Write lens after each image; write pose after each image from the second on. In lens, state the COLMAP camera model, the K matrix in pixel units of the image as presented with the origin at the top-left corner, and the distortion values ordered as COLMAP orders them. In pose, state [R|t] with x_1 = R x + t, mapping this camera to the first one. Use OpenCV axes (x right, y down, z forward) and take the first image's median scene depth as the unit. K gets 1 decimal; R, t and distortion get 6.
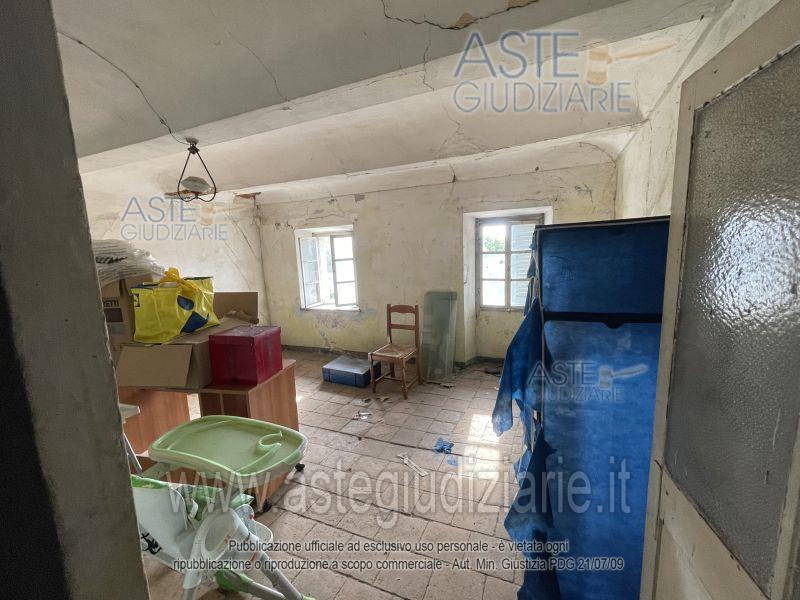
lens RADIAL K [[351.9, 0, 400.0], [0, 351.9, 300.0], [0, 0, 1]] dist [-0.001069, -0.000157]
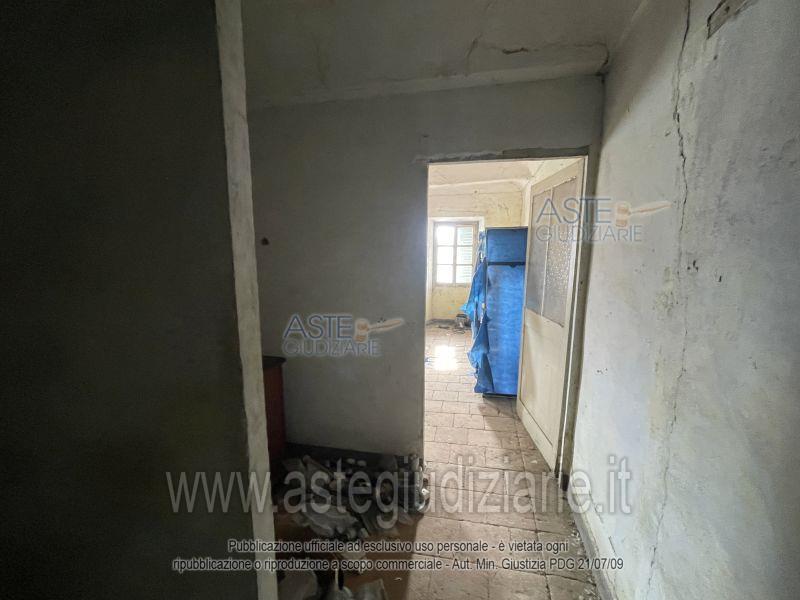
lens RADIAL K [[351.9, 0, 400.0], [0, 351.9, 300.0], [0, 0, 1]] dist [-0.001069, -0.000157]
pose [[0.980193, 0.013621, 0.197574, -0.217345], [-0.014170, 0.999899, 0.001367, 0.096410], [-0.197535, -0.004139, 0.980287, -0.416902]]
